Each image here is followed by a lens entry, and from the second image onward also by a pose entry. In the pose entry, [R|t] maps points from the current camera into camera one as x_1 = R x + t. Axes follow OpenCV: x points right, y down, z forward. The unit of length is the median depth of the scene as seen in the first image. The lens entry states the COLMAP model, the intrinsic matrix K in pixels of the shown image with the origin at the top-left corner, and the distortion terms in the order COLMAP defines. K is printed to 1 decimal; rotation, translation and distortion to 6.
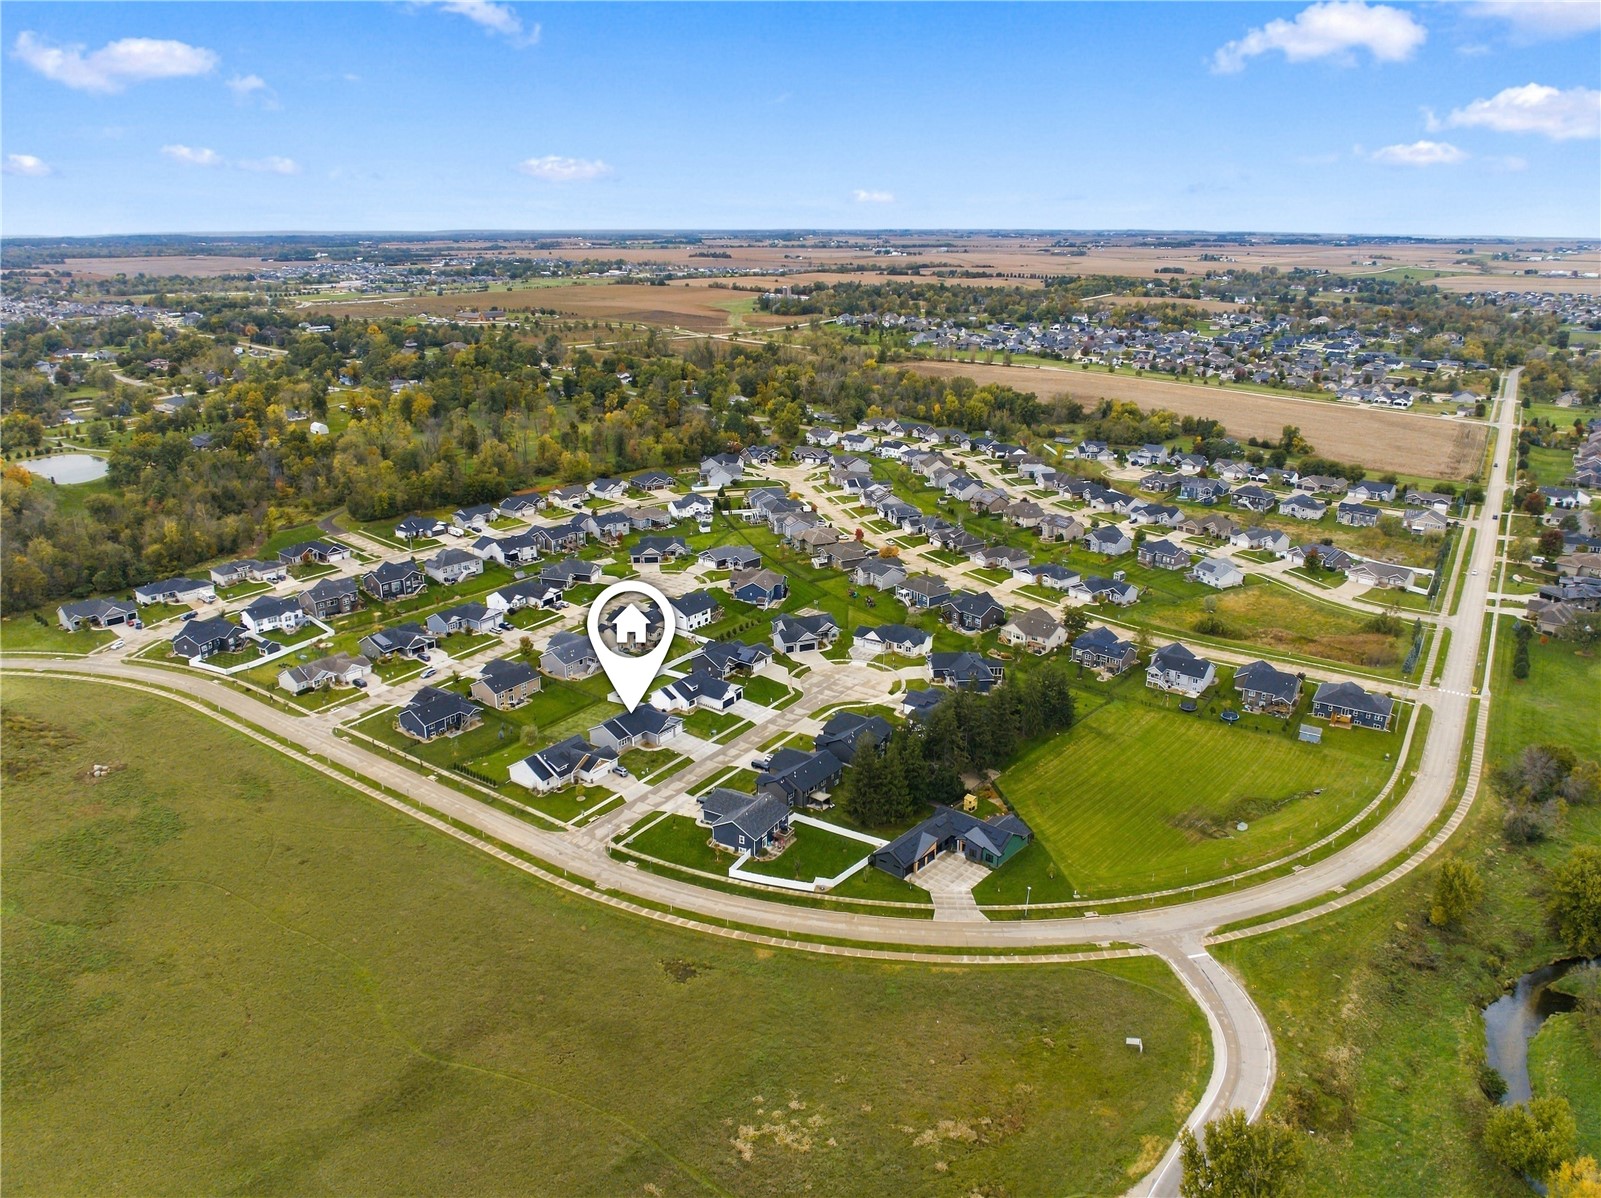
lens RADIAL K [[1219.0, 0, 800.5], [0, 1219.0, 599.0], [0, 0, 1]] dist [-0.075759, -0.000547]
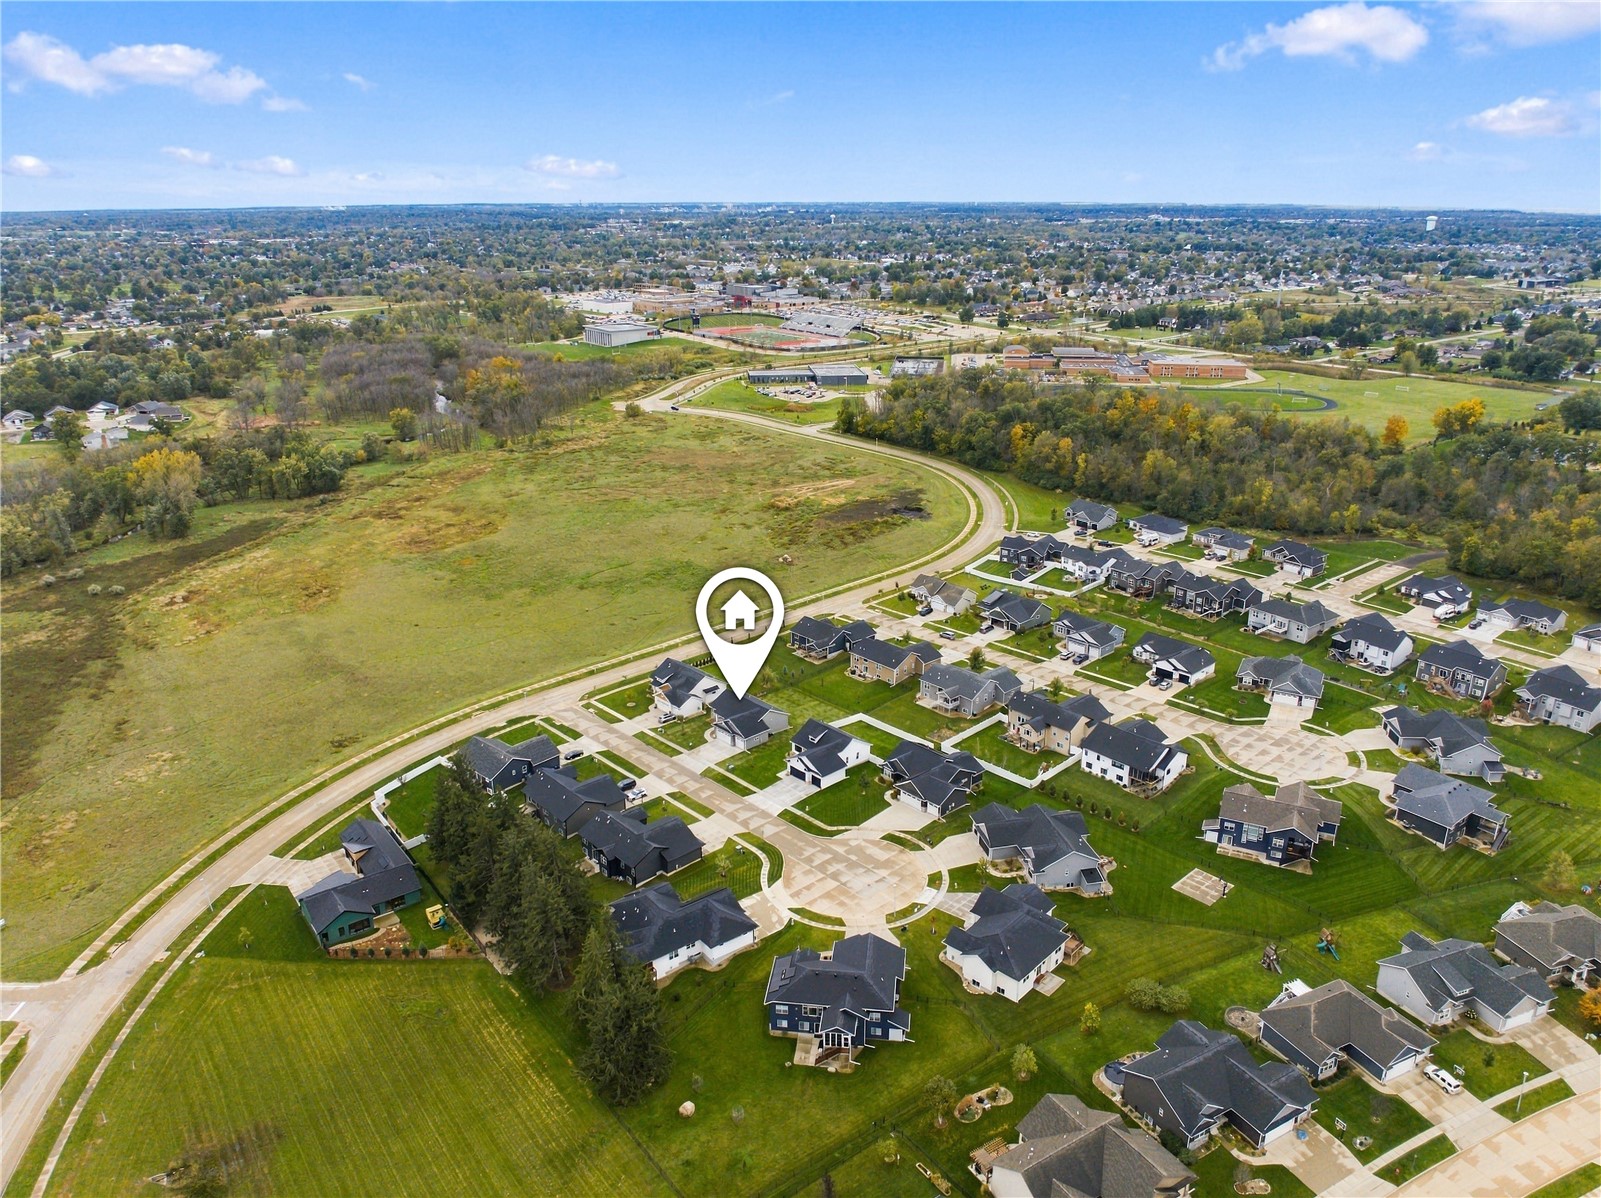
lens RADIAL K [[1072.5, 0, 800.5], [0, 1072.5, 599.0], [0, 0, 1]] dist [-0.038334, -0.003427]
pose [[-0.215274, 0.340650, -0.915213, 0.591449], [-0.287630, 0.873496, 0.392778, -0.317361], [0.933234, 0.347798, -0.090060, 1.105350]]
